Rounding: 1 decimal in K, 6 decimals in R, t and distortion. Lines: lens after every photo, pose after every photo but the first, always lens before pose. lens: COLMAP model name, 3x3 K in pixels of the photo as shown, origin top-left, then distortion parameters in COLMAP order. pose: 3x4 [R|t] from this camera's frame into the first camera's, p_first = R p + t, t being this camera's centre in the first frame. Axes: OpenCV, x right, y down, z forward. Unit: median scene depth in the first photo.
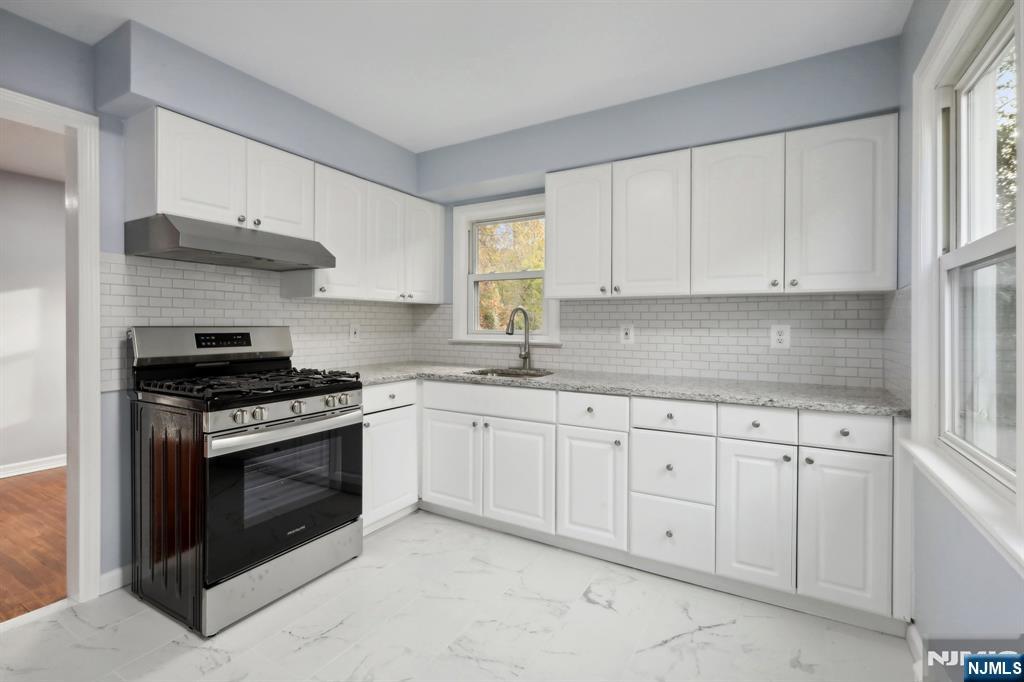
lens RADIAL K [[466.1, 0, 503.5], [0, 466.1, 331.3], [0, 0, 1]] dist [-0.010265, 0.002534]
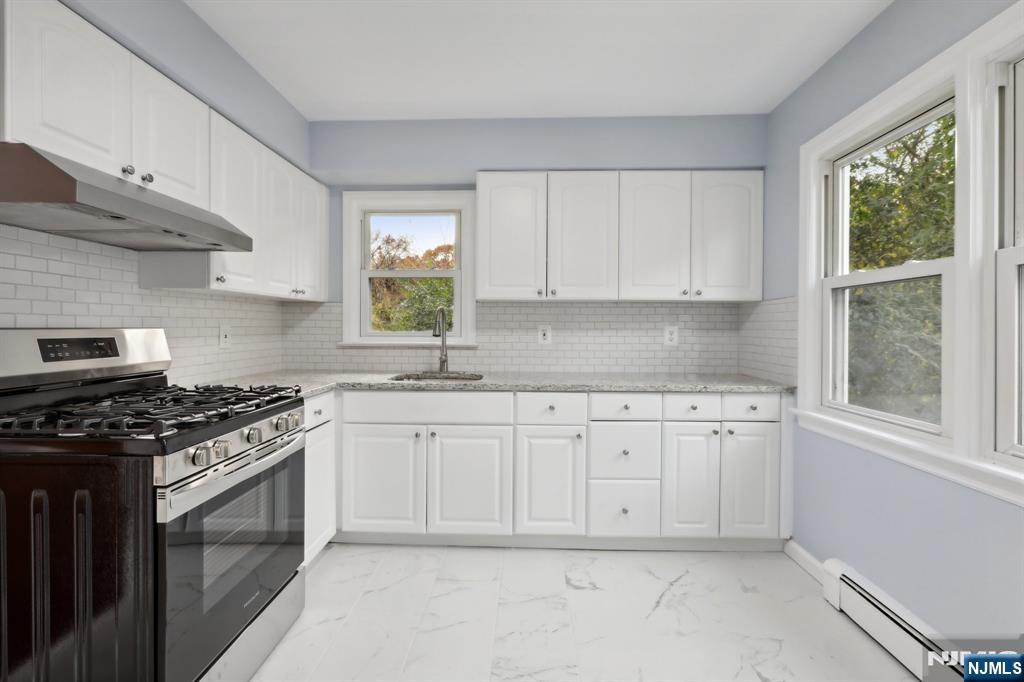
lens RADIAL K [[466.1, 0, 506.5], [0, 466.1, 338.3], [0, 0, 1]] dist [-0.010265, 0.002534]
pose [[0.877700, -0.011572, 0.479070, -0.384357], [0.006326, 0.999901, 0.012562, -0.000383], [-0.479168, -0.007995, 0.877687, 0.130267]]
